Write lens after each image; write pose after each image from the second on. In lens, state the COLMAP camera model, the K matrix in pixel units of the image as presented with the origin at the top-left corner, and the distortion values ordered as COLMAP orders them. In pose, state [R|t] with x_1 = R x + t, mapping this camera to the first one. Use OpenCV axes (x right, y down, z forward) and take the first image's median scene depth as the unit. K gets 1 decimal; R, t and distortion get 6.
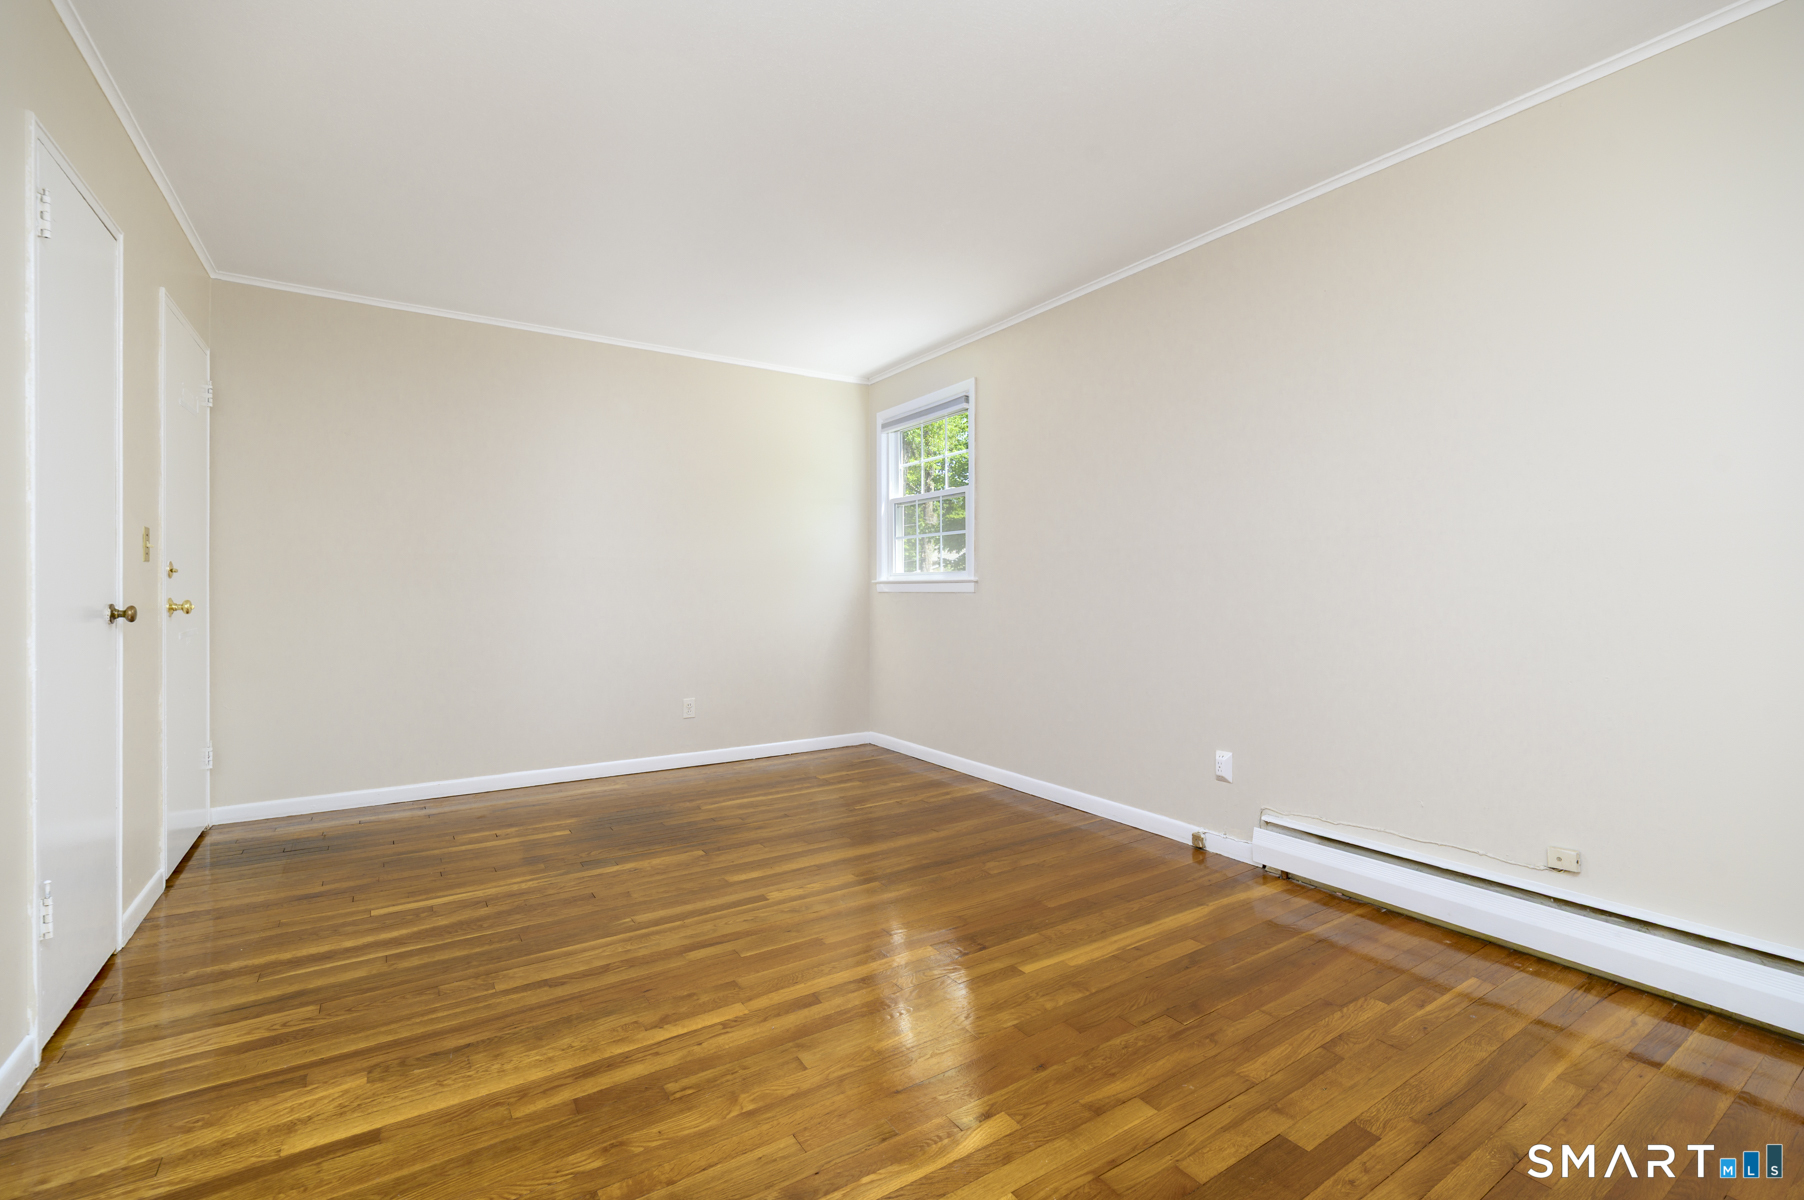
lens RADIAL K [[789.3, 0, 896.0], [0, 789.3, 596.8], [0, 0, 1]] dist [-0.000749, -0.000723]
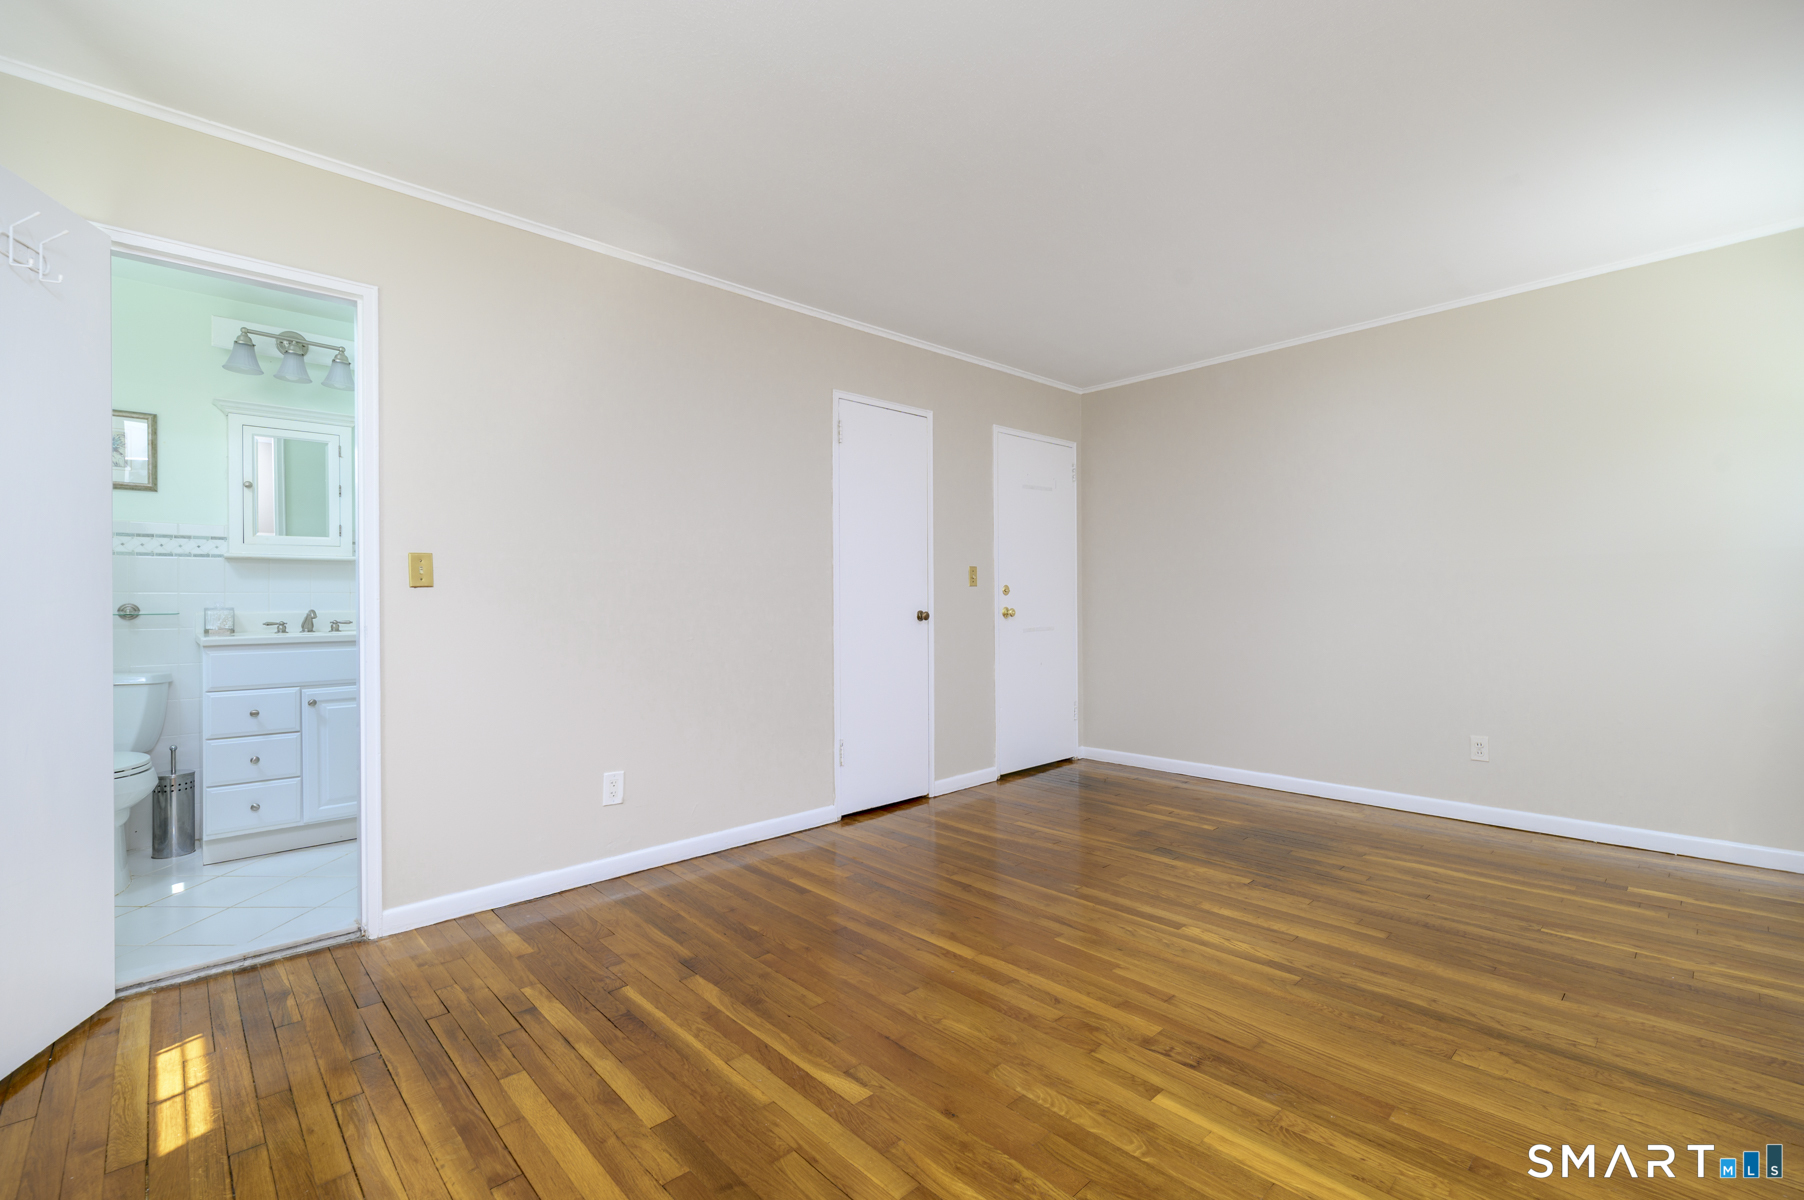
lens RADIAL K [[789.3, 0, 896.0], [0, 789.3, 596.8], [0, 0, 1]] dist [-0.000749, -0.000723]
pose [[0.177551, -0.006374, -0.984091, 0.634171], [0.000215, 0.999979, -0.006438, -0.008490], [0.984112, 0.000932, 0.177549, 0.442596]]
